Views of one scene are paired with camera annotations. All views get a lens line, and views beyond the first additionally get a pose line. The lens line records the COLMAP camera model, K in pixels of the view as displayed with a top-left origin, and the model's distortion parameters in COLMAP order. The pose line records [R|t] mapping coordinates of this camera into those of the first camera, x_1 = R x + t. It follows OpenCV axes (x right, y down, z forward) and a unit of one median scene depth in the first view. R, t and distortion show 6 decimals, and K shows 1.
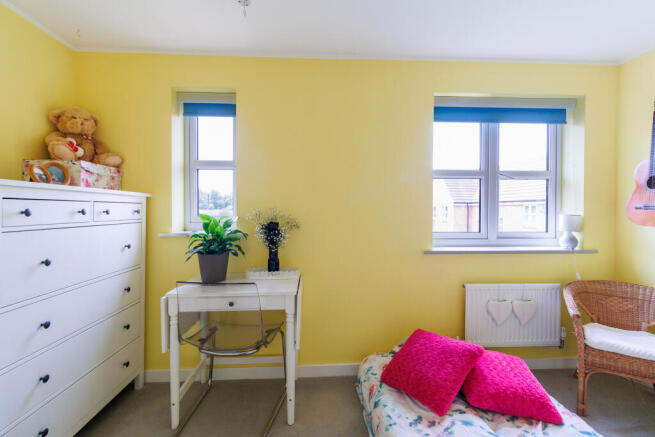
lens RADIAL K [[302.5, 0, 329.1], [0, 302.5, 210.5], [0, 0, 1]] dist [-0.001122, -0.000017]
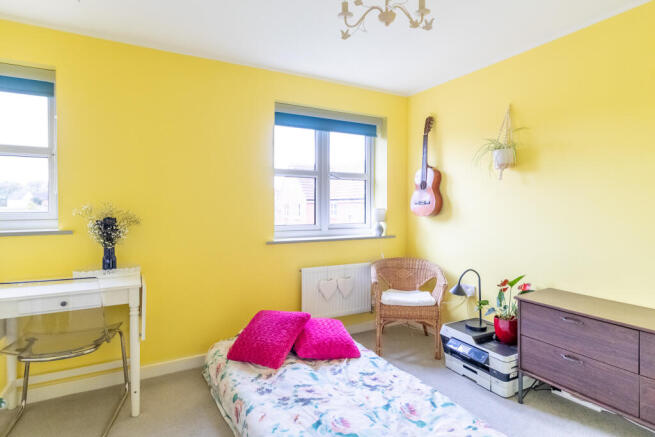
lens RADIAL K [[351.0, 0, 328.4], [0, 351.0, 209.4], [0, 0, 1]] dist [0.000178, 0.000173]
pose [[0.901339, -0.005391, 0.433080, -0.042720], [0.004738, 0.999985, 0.002587, 0.013633], [-0.433088, -0.000280, 0.901352, -0.281438]]
